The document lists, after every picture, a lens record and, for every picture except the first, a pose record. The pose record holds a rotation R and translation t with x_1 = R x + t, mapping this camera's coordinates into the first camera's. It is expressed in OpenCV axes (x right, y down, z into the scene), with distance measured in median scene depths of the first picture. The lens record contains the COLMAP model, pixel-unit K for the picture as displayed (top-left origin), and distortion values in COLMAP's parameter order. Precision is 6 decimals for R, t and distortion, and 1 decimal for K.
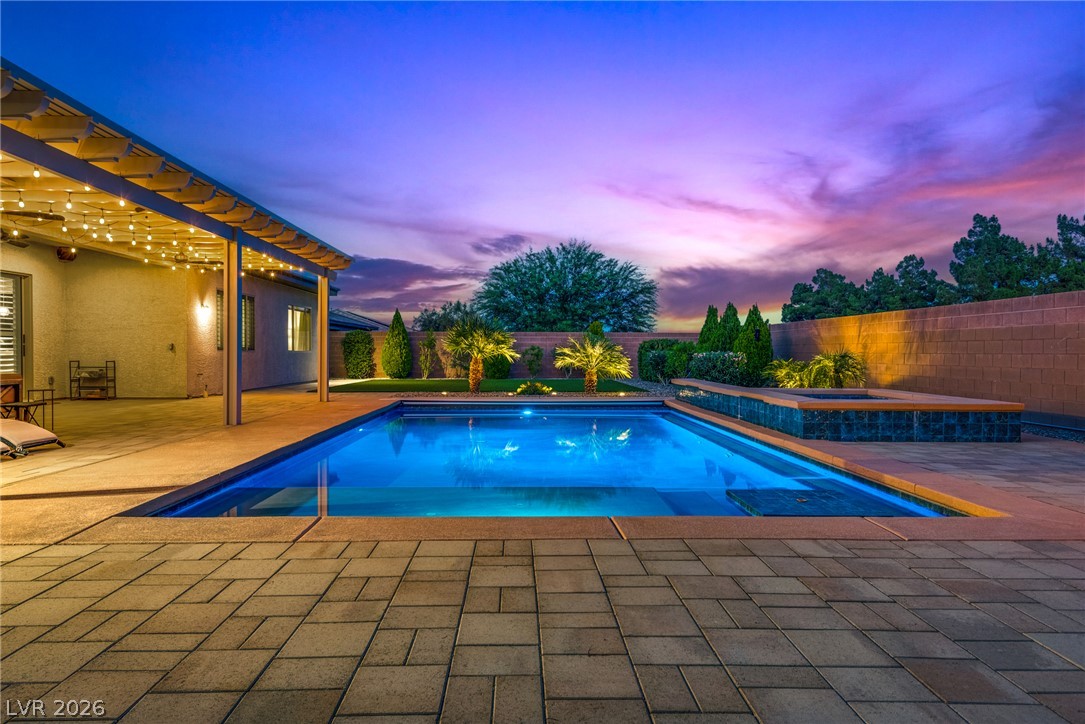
lens RADIAL K [[710.0, 0, 539.2], [0, 710.0, 349.6], [0, 0, 1]] dist [0.010926, 0.000435]
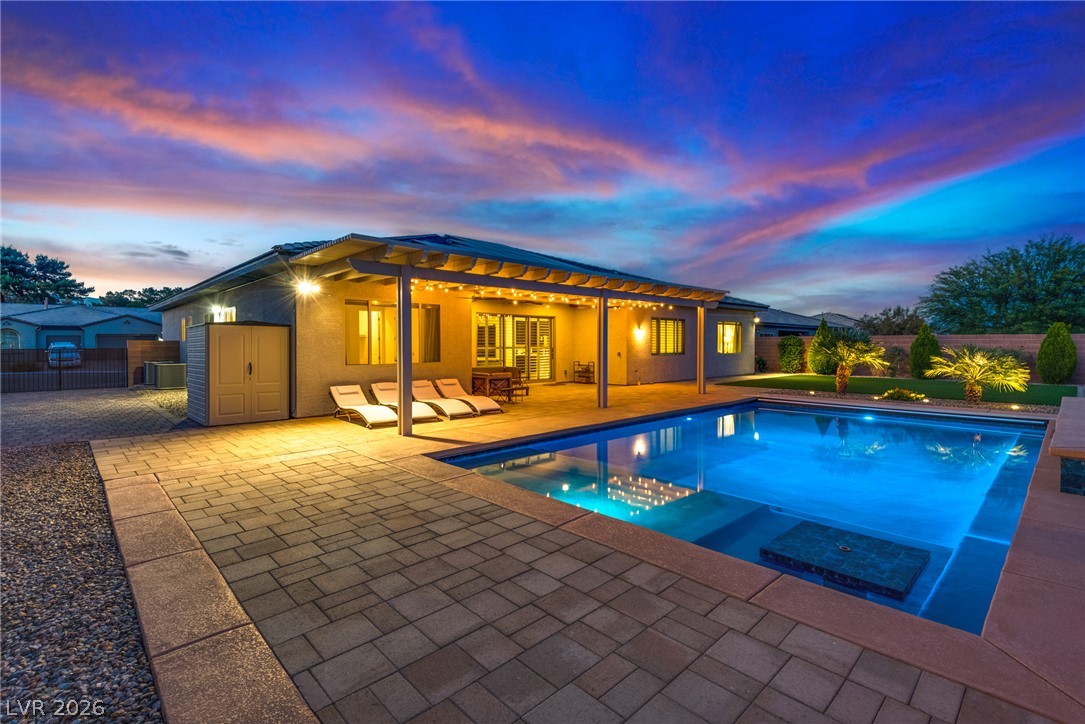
lens RADIAL K [[501.4, 0, 531.1], [0, 501.4, 342.7], [0, 0, 1]] dist [0.019147, -0.000446]
pose [[0.664584, -0.004394, -0.747200, 0.191241], [0.004841, 0.999987, -0.001576, -0.025186], [0.747198, -0.002570, 0.664597, 0.060069]]
